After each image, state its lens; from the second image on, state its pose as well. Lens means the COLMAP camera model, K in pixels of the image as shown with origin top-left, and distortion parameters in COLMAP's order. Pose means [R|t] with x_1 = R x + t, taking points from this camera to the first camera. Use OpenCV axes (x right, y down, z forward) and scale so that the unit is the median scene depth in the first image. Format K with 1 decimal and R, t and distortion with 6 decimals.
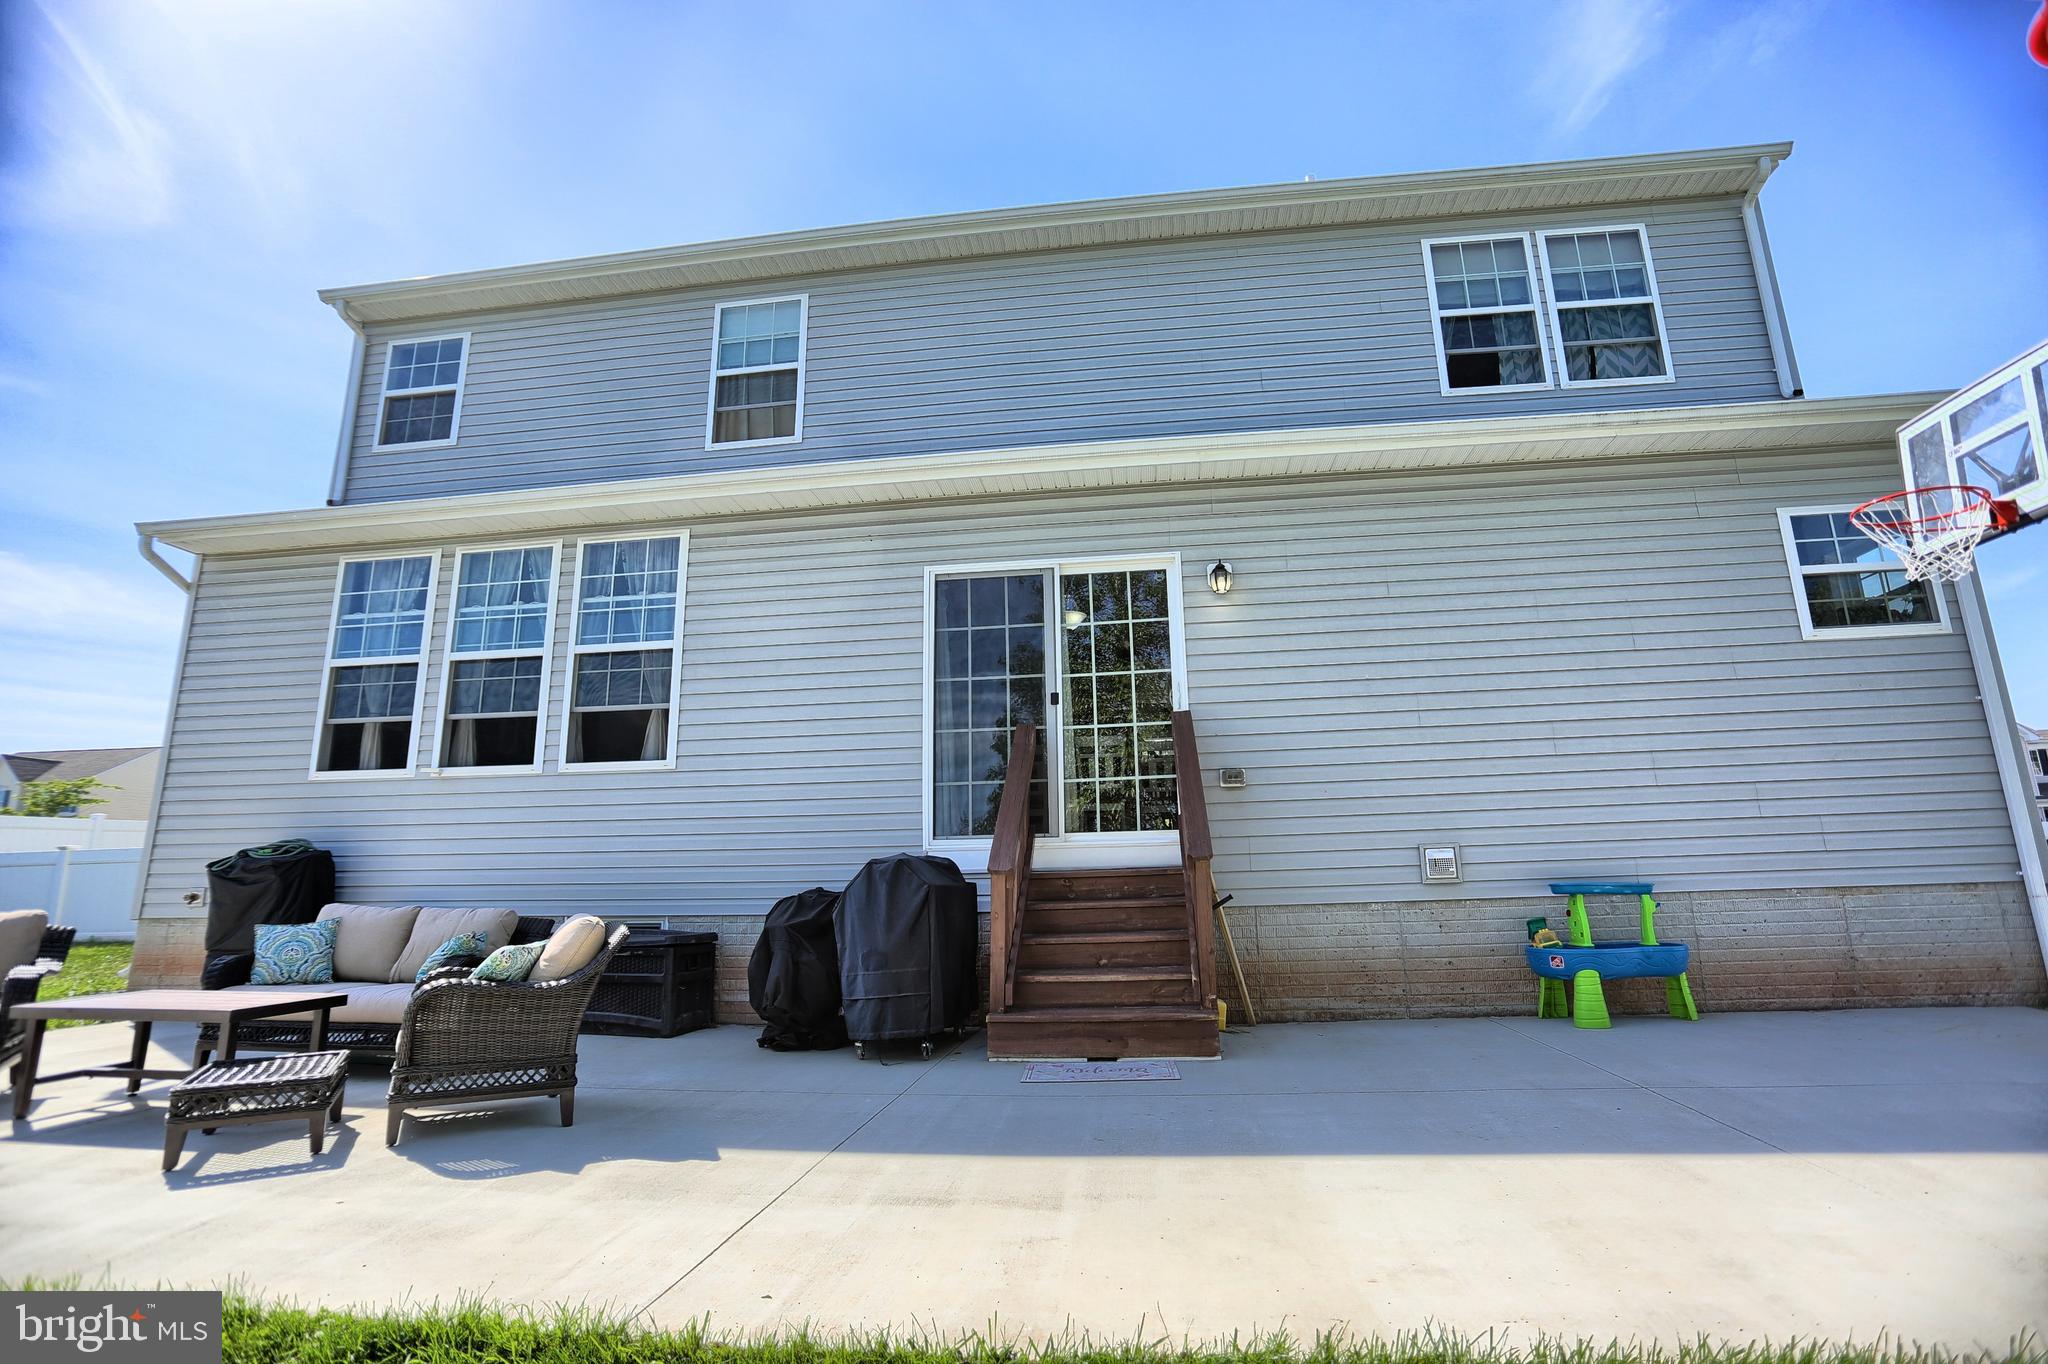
lens RADIAL K [[985.3, 0, 1024.9], [0, 985.3, 669.9], [0, 0, 1]] dist [-0.077262, 0.034838]
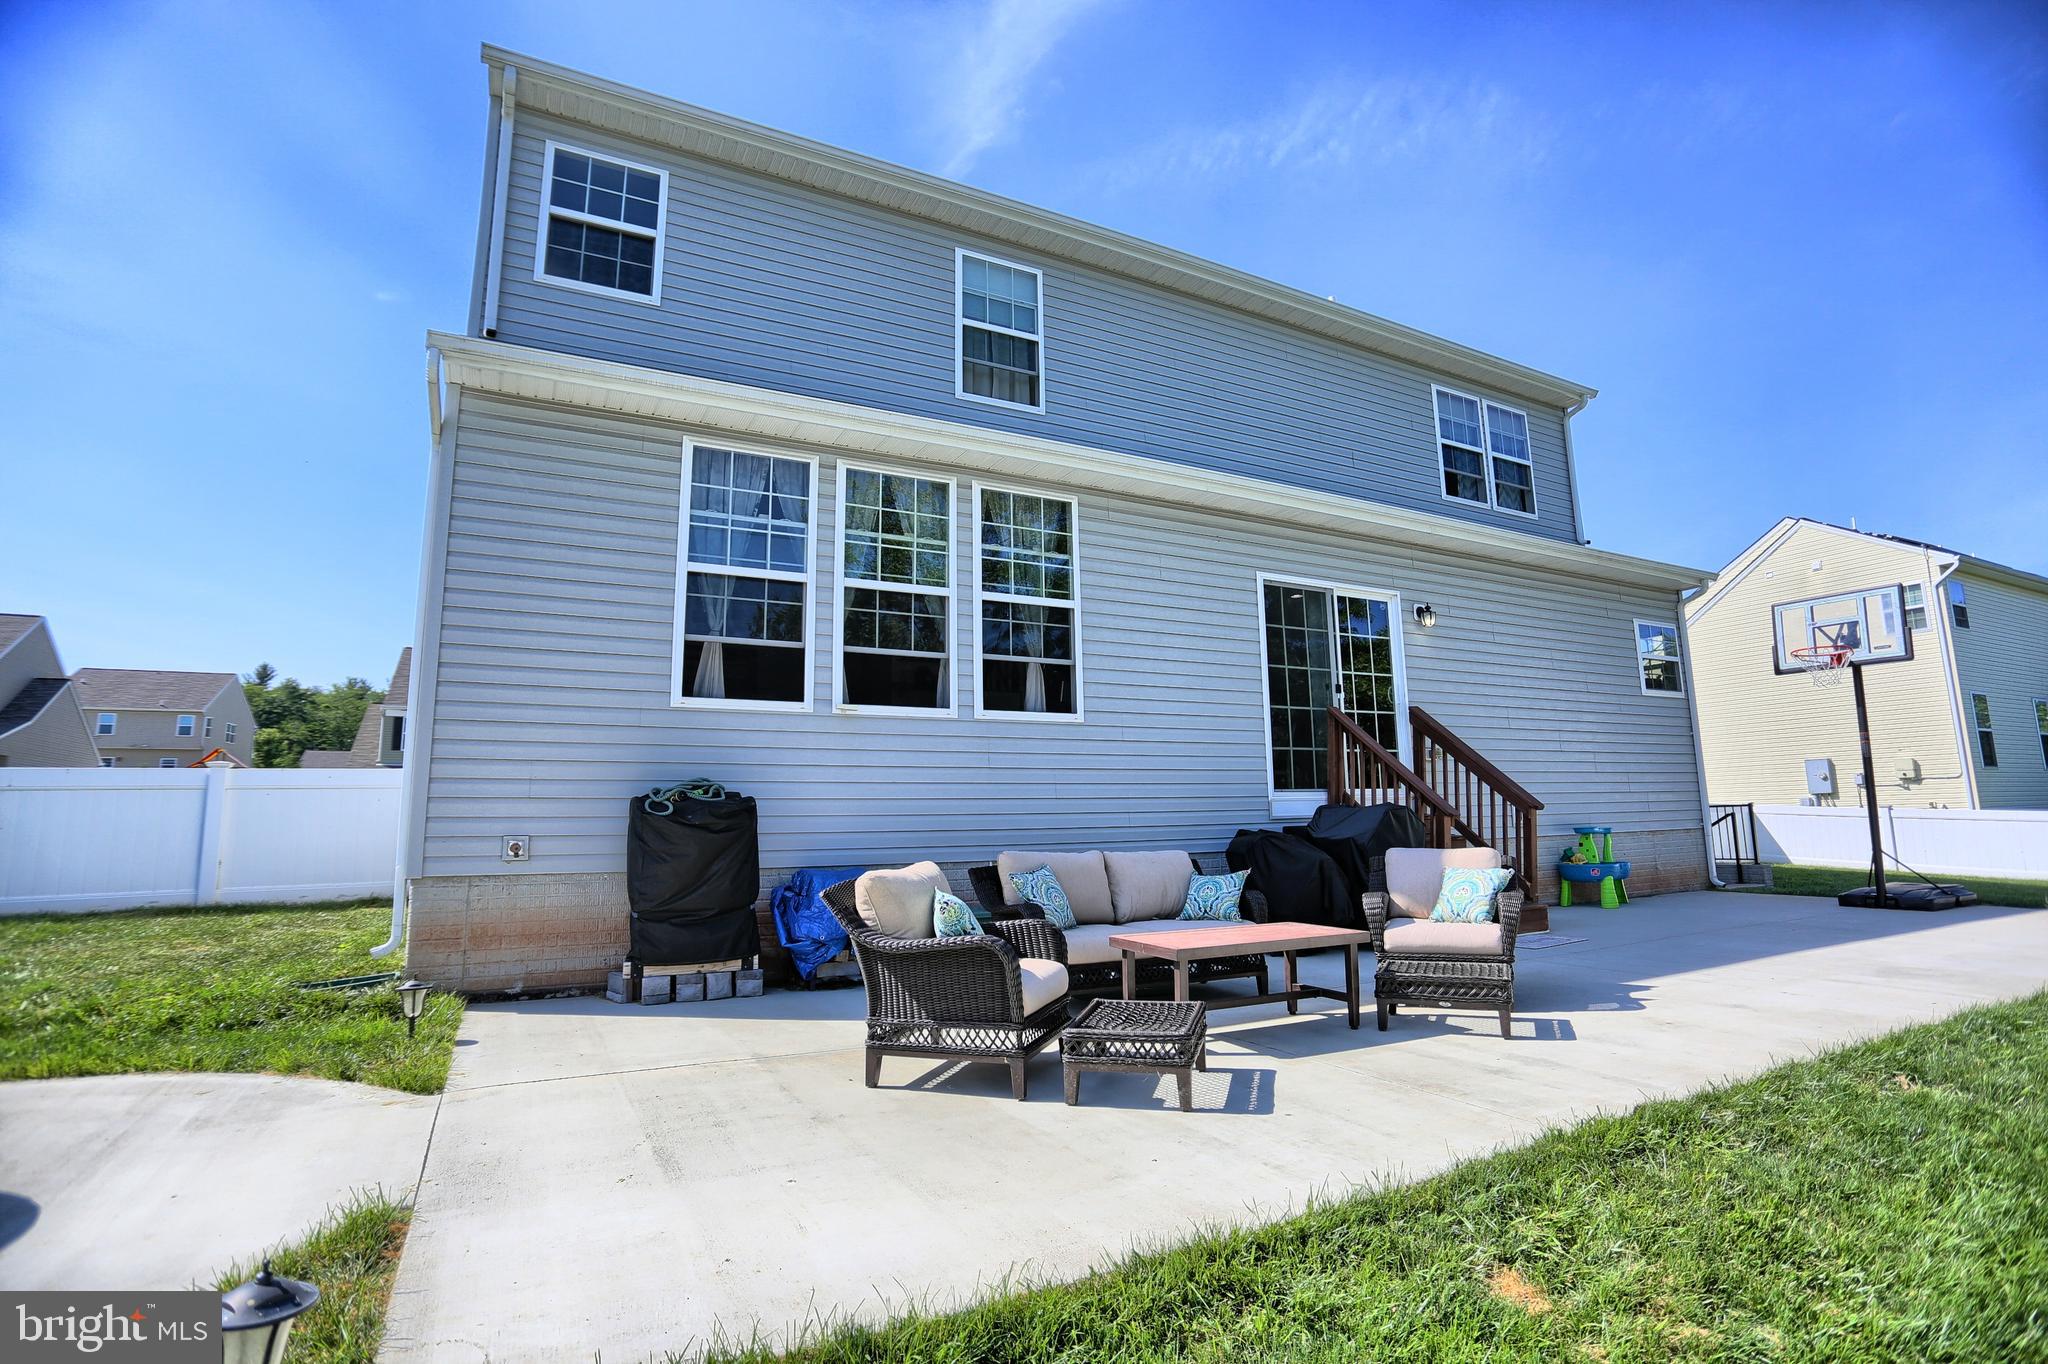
lens RADIAL K [[1018.3, 0, 1047.4], [0, 1018.3, 672.0], [0, 0, 1]] dist [-0.083136, 0.039591]
pose [[0.807937, 0.095596, 0.581462, -0.907741], [-0.117470, 0.993076, -0.000043, 0.044012], [-0.577441, -0.068269, 0.813573, 0.101554]]
